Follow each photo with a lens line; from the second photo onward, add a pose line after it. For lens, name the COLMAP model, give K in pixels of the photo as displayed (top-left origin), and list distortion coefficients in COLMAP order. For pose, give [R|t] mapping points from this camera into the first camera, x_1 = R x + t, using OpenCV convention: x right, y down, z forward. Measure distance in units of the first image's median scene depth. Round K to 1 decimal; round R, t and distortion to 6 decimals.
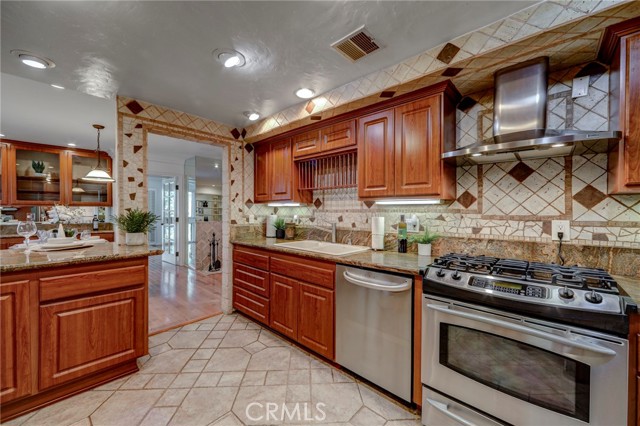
lens RADIAL K [[251.3, 0, 318.0], [0, 251.3, 212.7], [0, 0, 1]] dist [-0.001342, 0.000058]
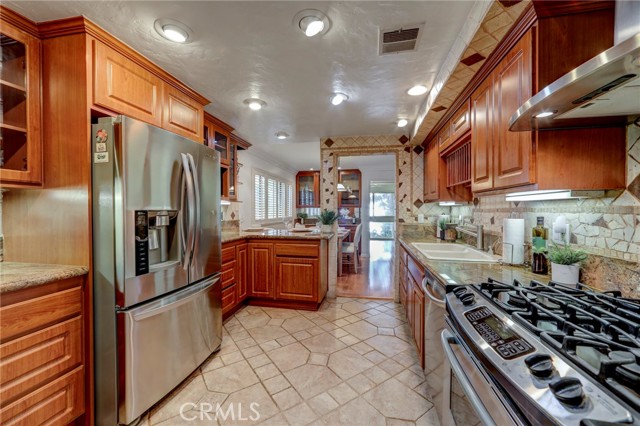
lens RADIAL K [[251.3, 0, 318.0], [0, 251.3, 212.7], [0, 0, 1]] dist [-0.001342, 0.000058]
pose [[0.519610, 0.006518, -0.854379, 0.540847], [-0.006037, 0.999974, 0.003957, 0.000344], [0.854383, 0.003102, 0.519635, 0.149294]]
